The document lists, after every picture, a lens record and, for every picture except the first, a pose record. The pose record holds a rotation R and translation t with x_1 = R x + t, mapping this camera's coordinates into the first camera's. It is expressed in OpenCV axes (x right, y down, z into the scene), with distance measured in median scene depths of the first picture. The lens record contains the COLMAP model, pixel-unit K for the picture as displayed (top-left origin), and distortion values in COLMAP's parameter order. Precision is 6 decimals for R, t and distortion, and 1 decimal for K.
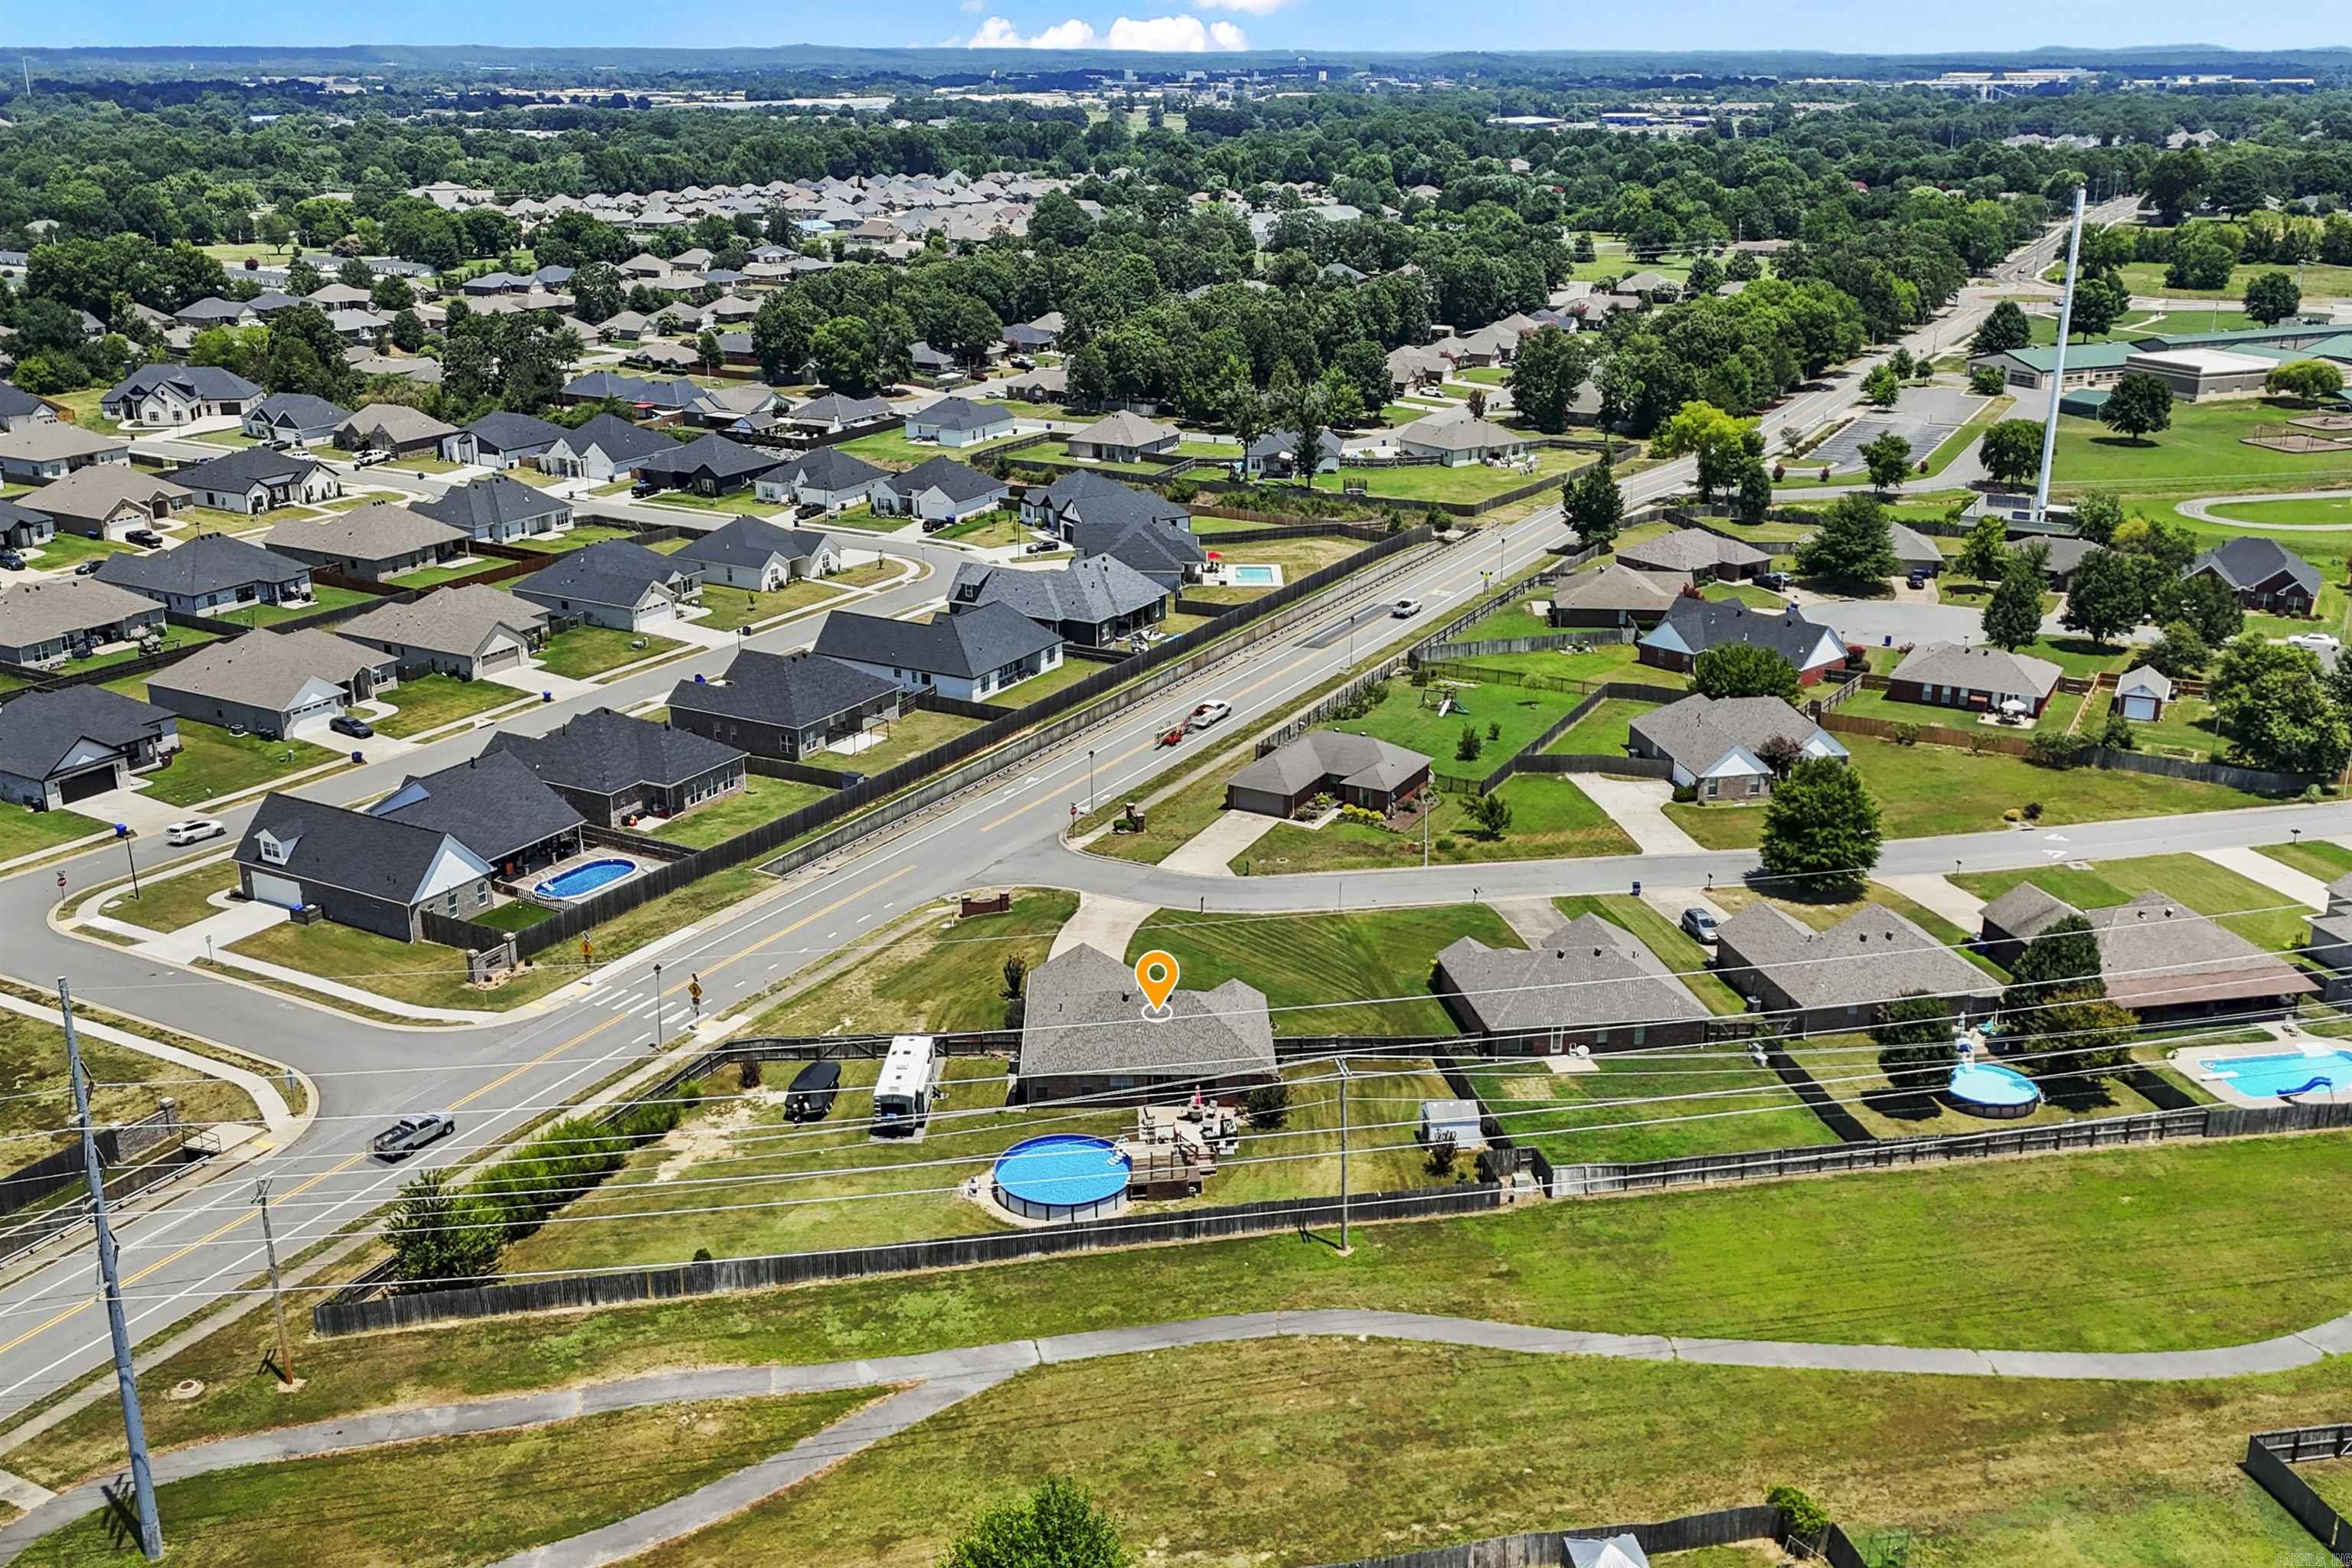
lens RADIAL K [[2106.7, 0, 1176.0], [0, 2106.7, 784.0], [0, 0, 1]] dist [0.071671, -0.001036]
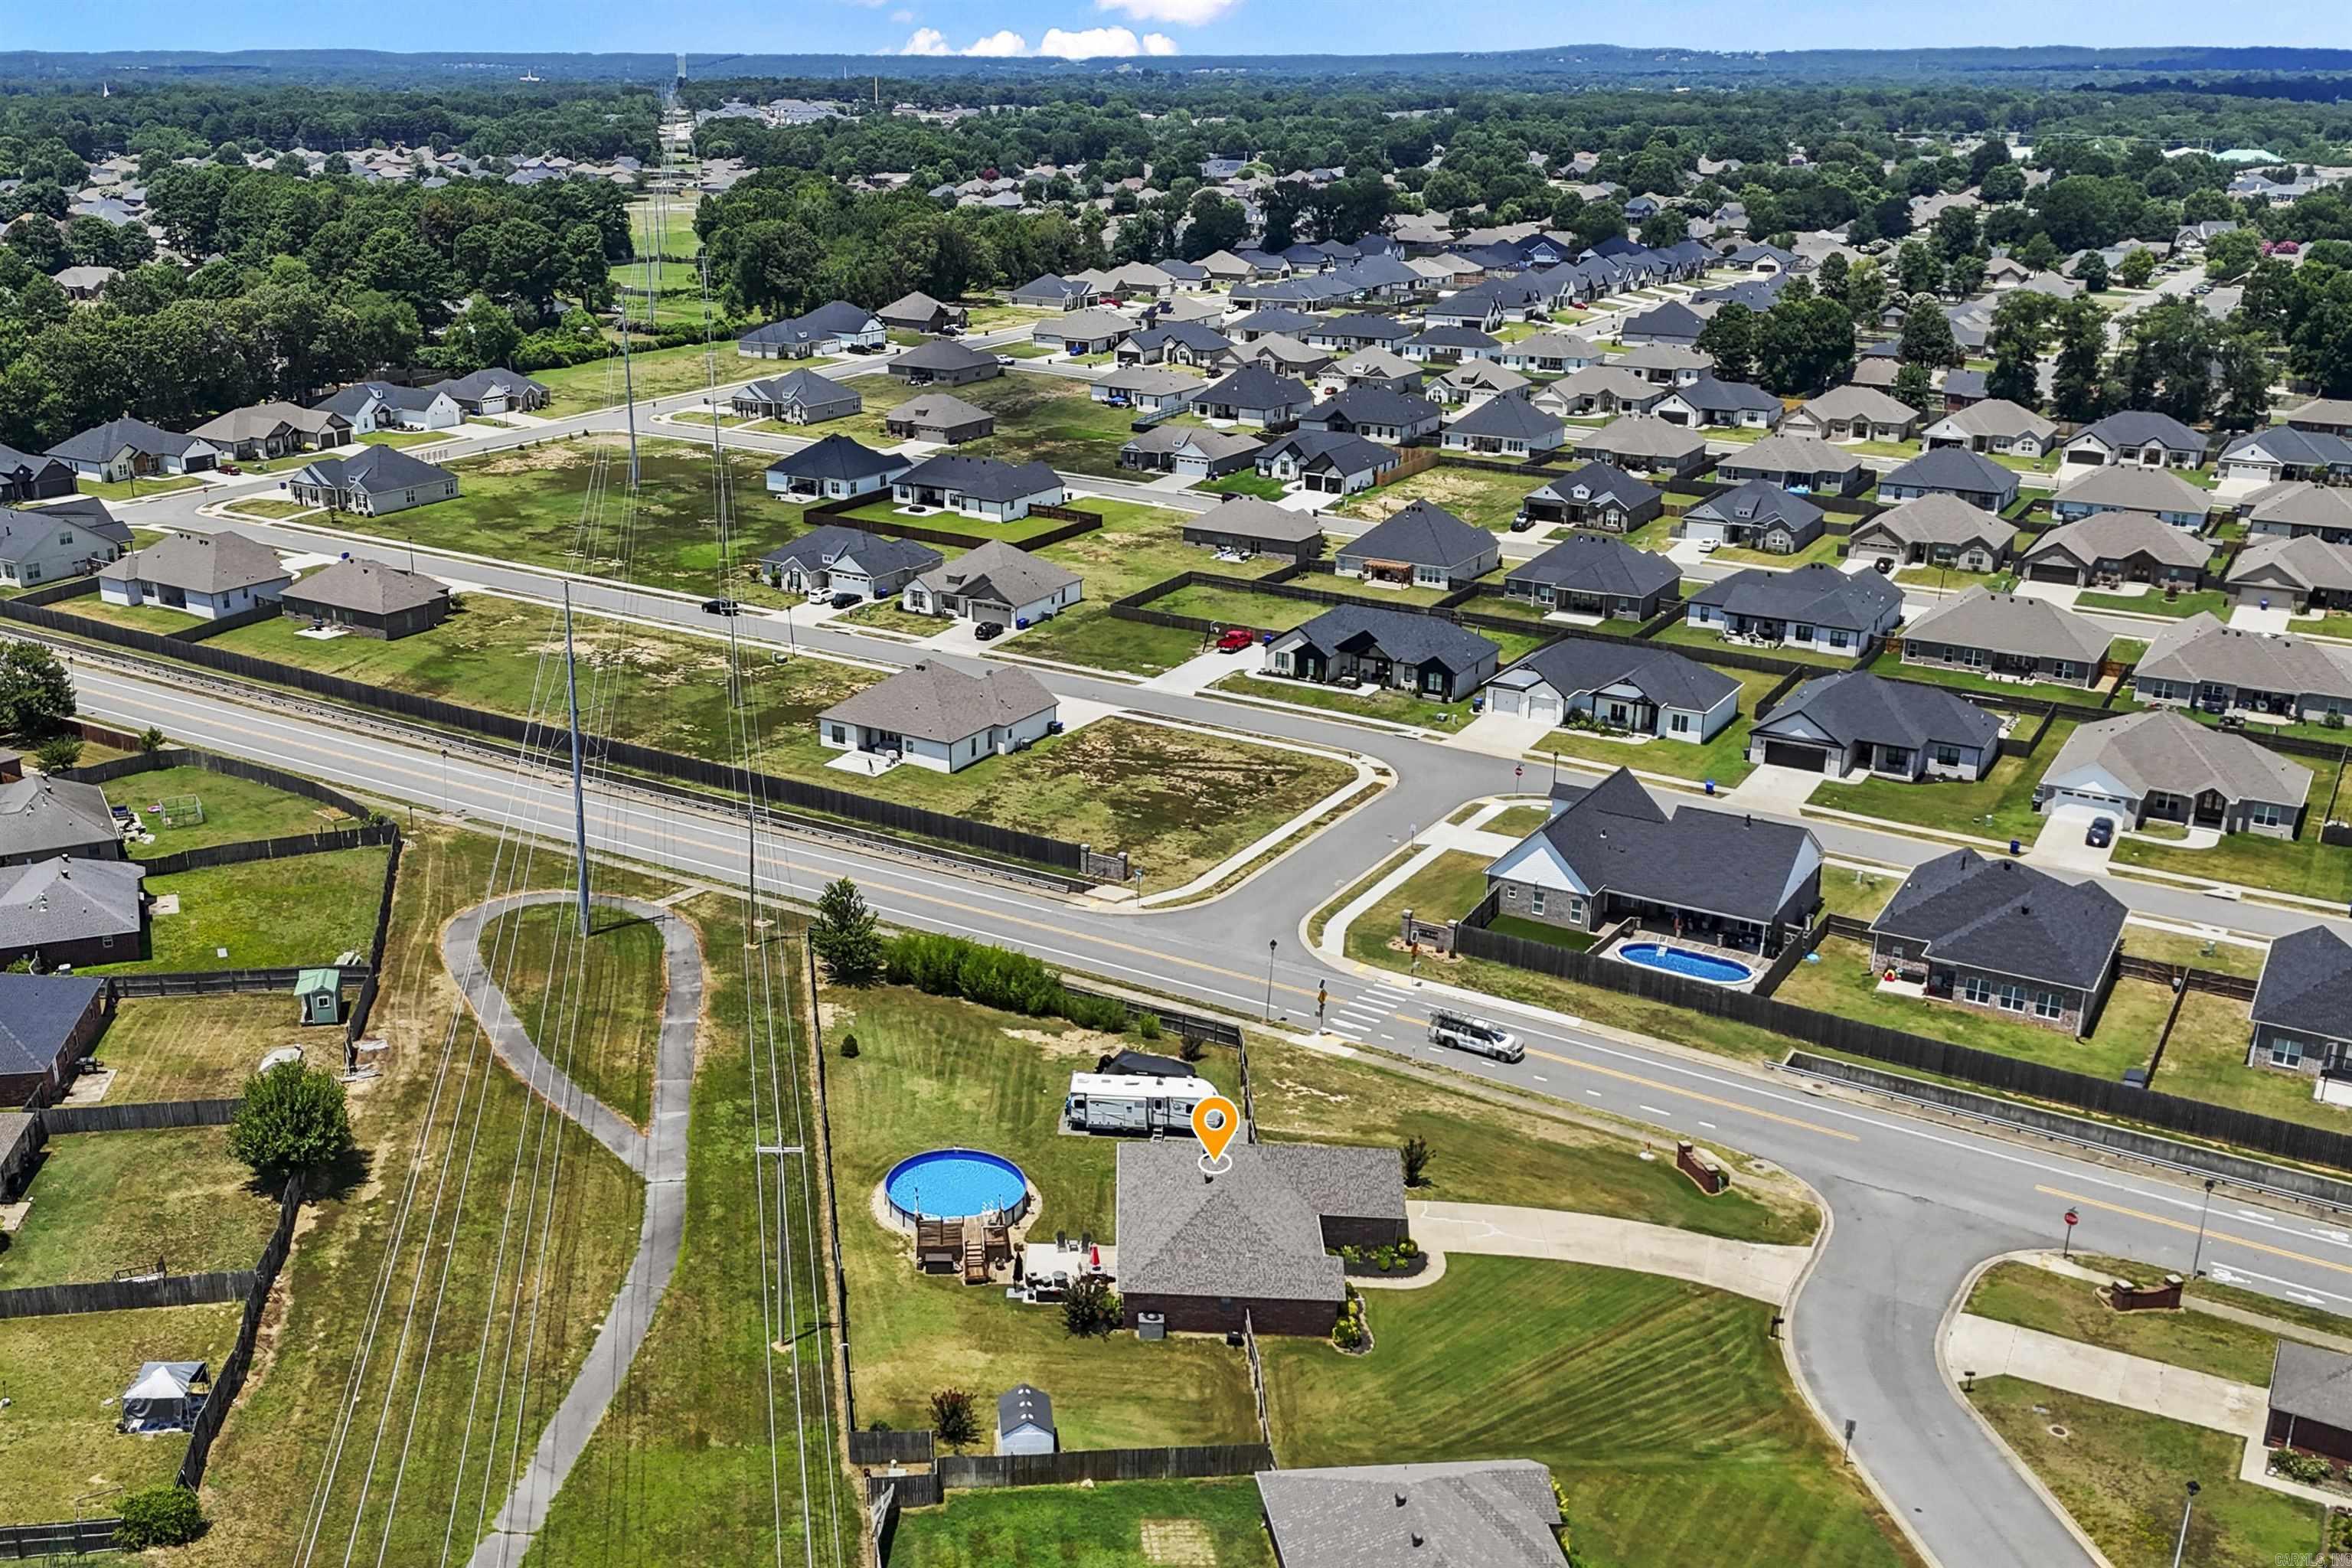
lens RADIAL K [[2106.7, 0, 1176.0], [0, 2106.7, 784.0], [0, 0, 1]] dist [0.071671, -0.001036]
pose [[-0.047736, 0.301996, -0.952113, 0.655203], [-0.318957, 0.898688, 0.301042, -0.257508], [0.946566, 0.318054, 0.053424, 0.790952]]
